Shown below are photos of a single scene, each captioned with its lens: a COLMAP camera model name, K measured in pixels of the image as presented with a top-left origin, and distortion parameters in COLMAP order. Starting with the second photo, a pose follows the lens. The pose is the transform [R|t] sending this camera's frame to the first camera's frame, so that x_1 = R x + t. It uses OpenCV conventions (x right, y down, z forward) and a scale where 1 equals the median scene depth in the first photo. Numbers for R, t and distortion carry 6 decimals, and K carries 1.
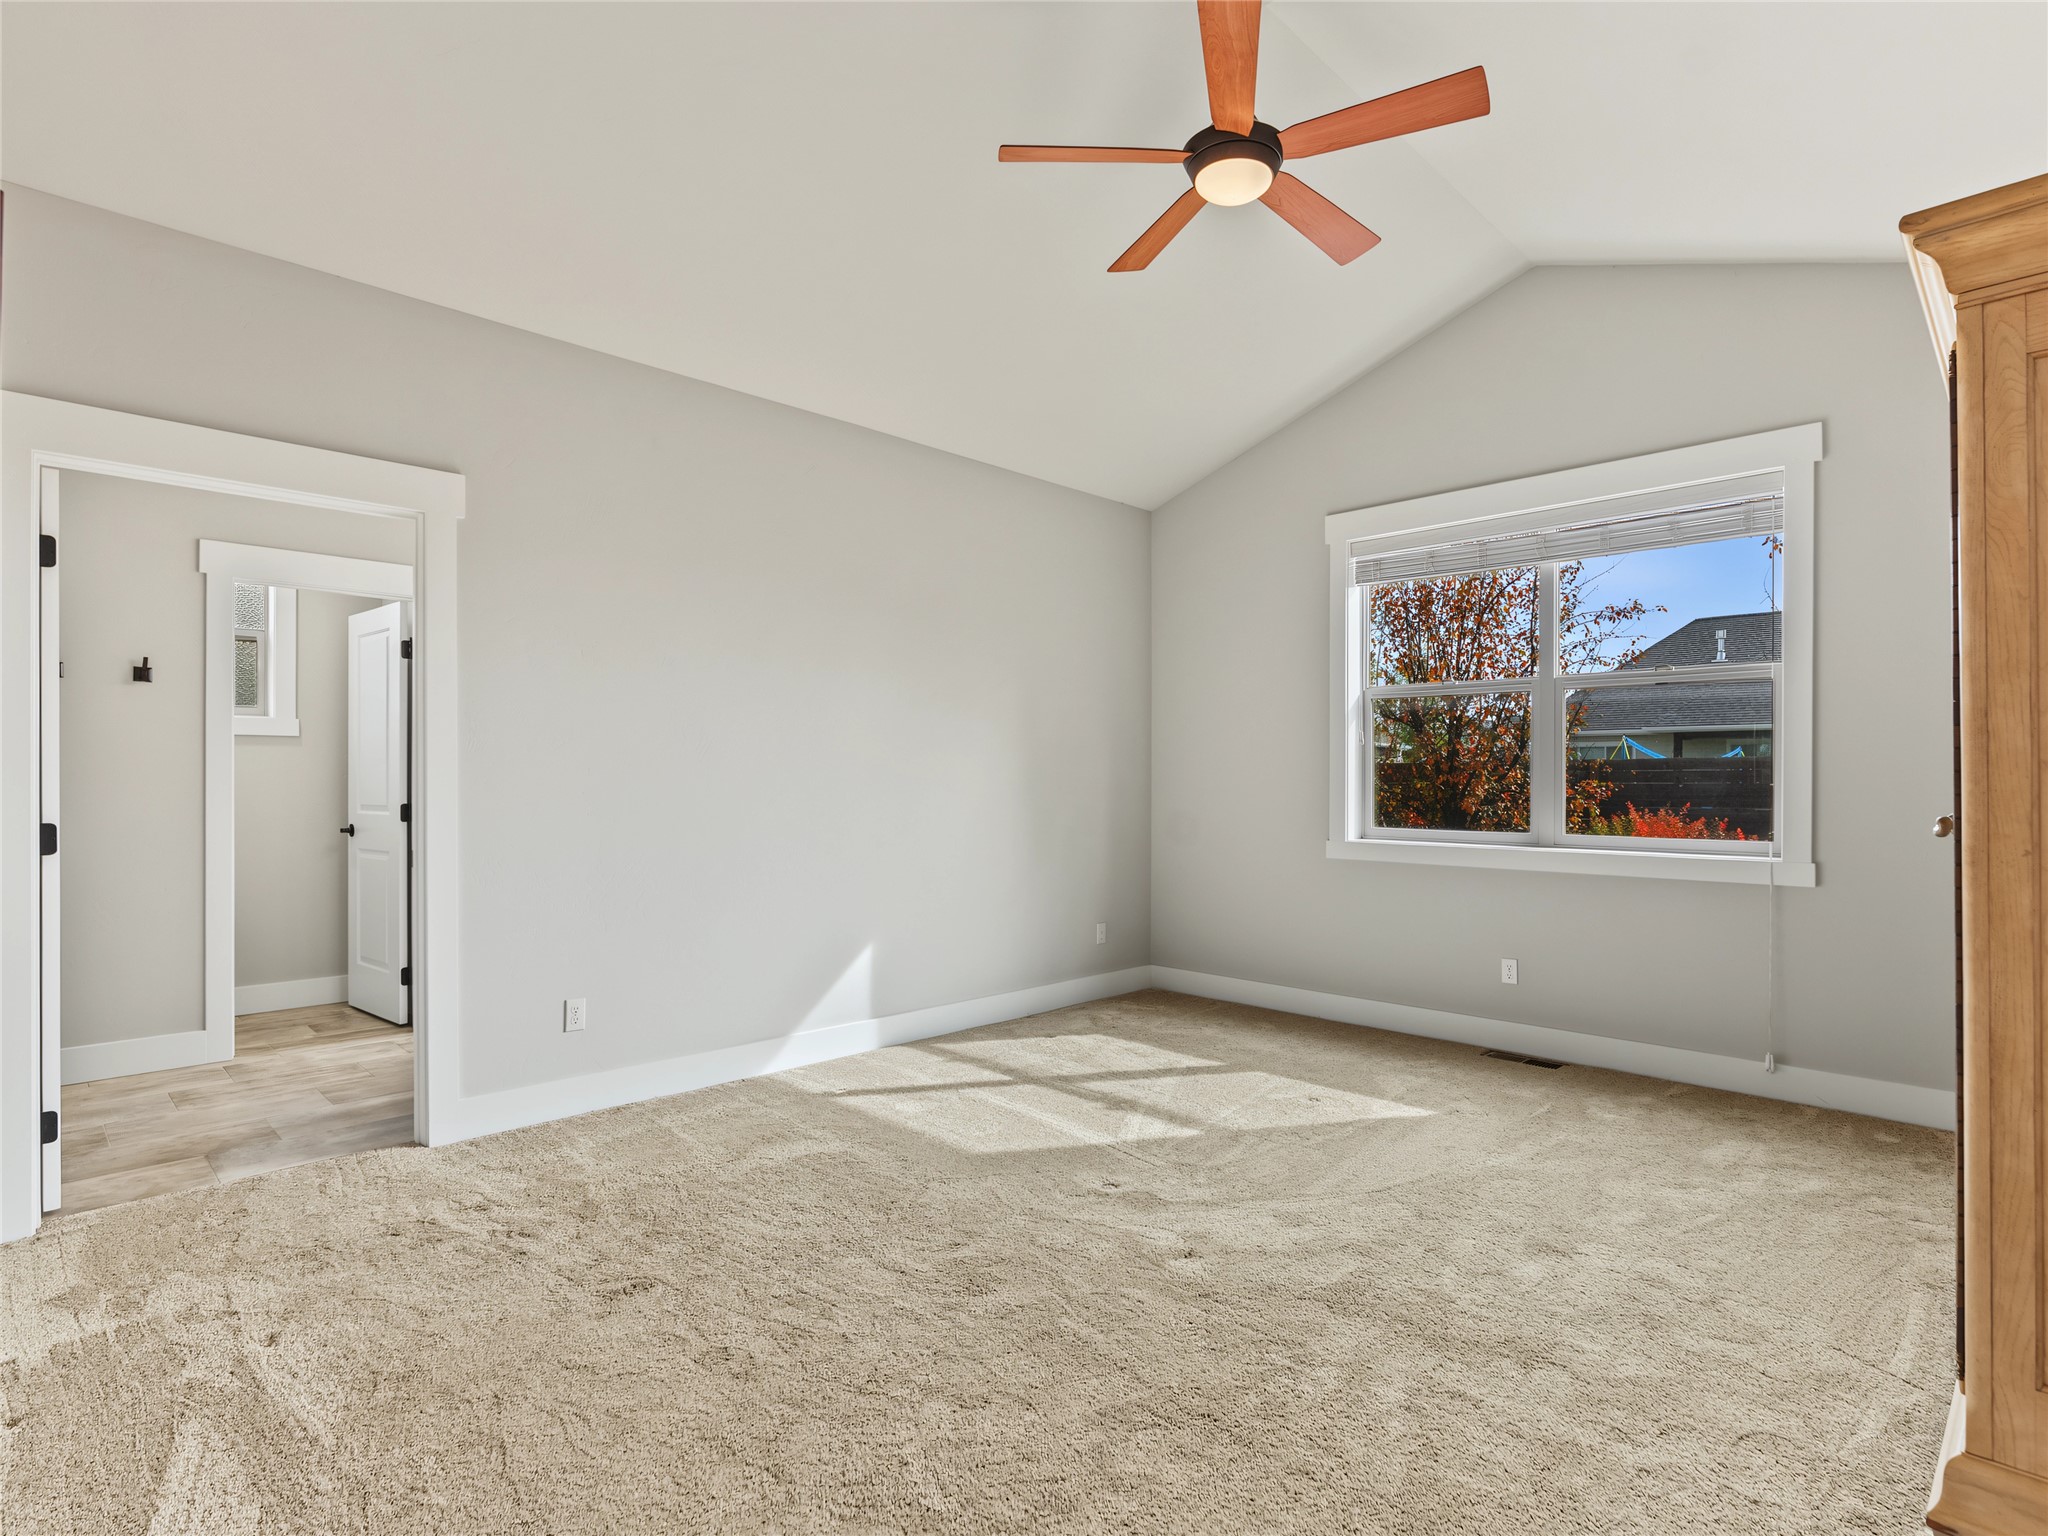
lens RADIAL K [[1050.0, 0, 1024.0], [0, 1050.0, 768.0], [0, 0, 1]] dist [-0.008016, 0.002594]
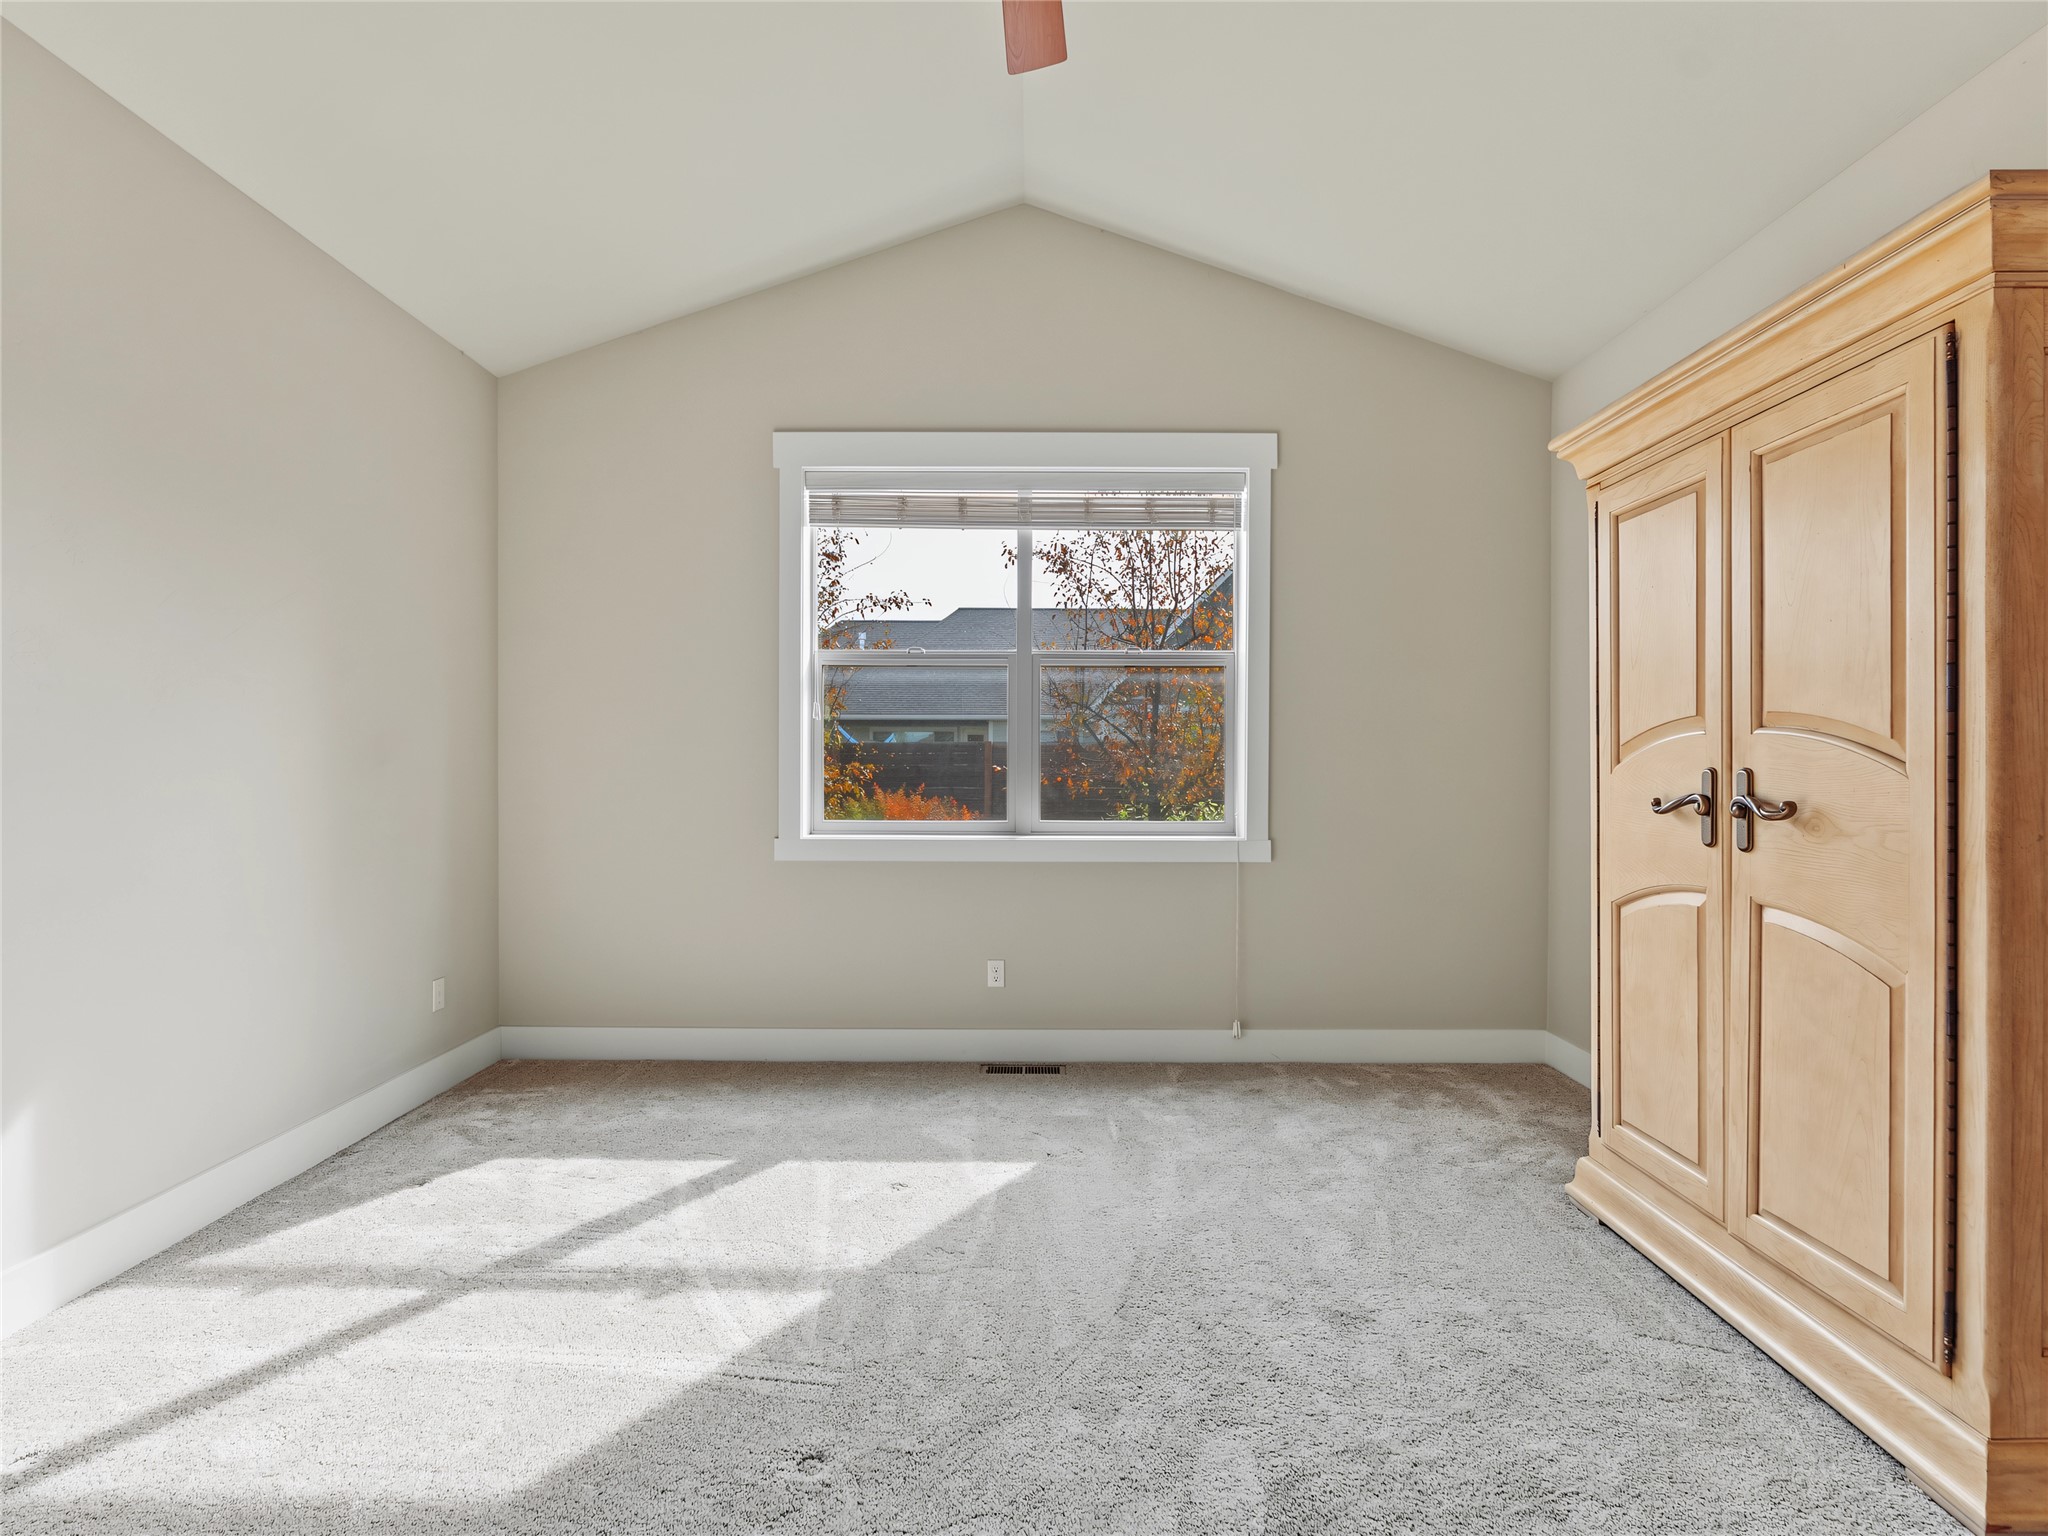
lens RADIAL K [[1050.0, 0, 1024.0], [0, 1050.0, 768.0], [0, 0, 1]] dist [-0.008016, 0.002594]
pose [[0.708705, -0.004125, 0.705493, -0.179737], [-0.008302, 0.999865, 0.014186, 0.002751], [-0.705456, -0.015910, 0.708575, 0.377798]]
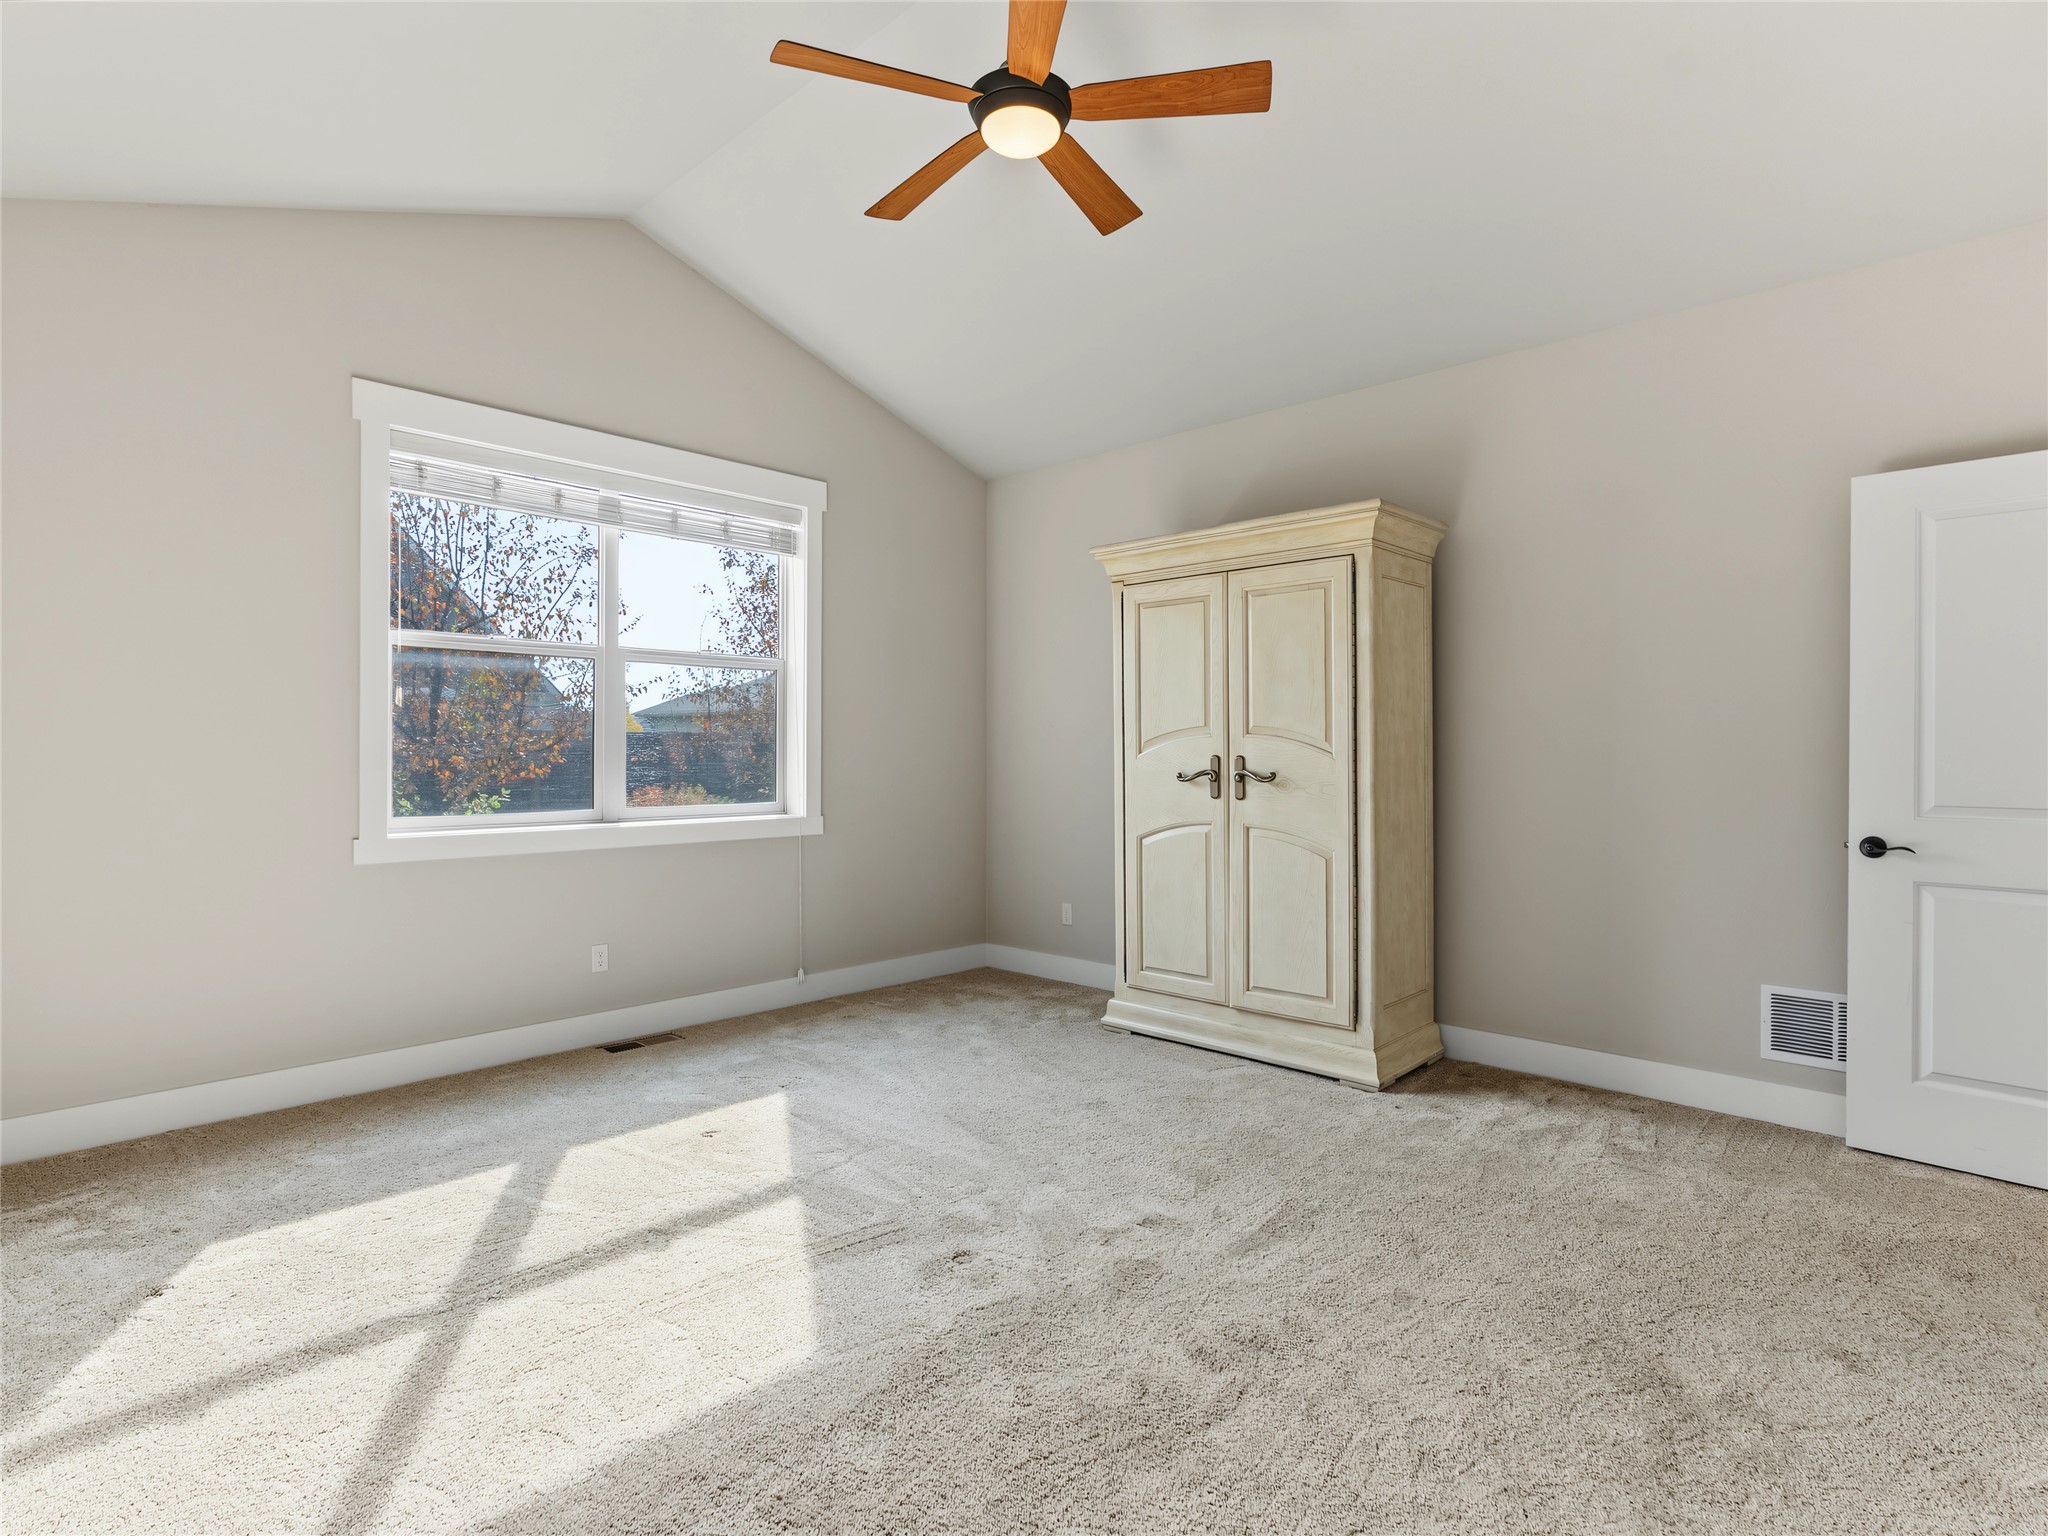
lens RADIAL K [[1063.8, 0, 1021.0], [0, 1063.8, 739.3], [0, 0, 1]] dist [-0.003394, 0.001518]
pose [[-0.022431, 0.007435, 0.999721, -0.549862], [-0.011719, 0.999902, -0.007700, 0.002142], [-0.999680, -0.011889, -0.022342, 0.720875]]
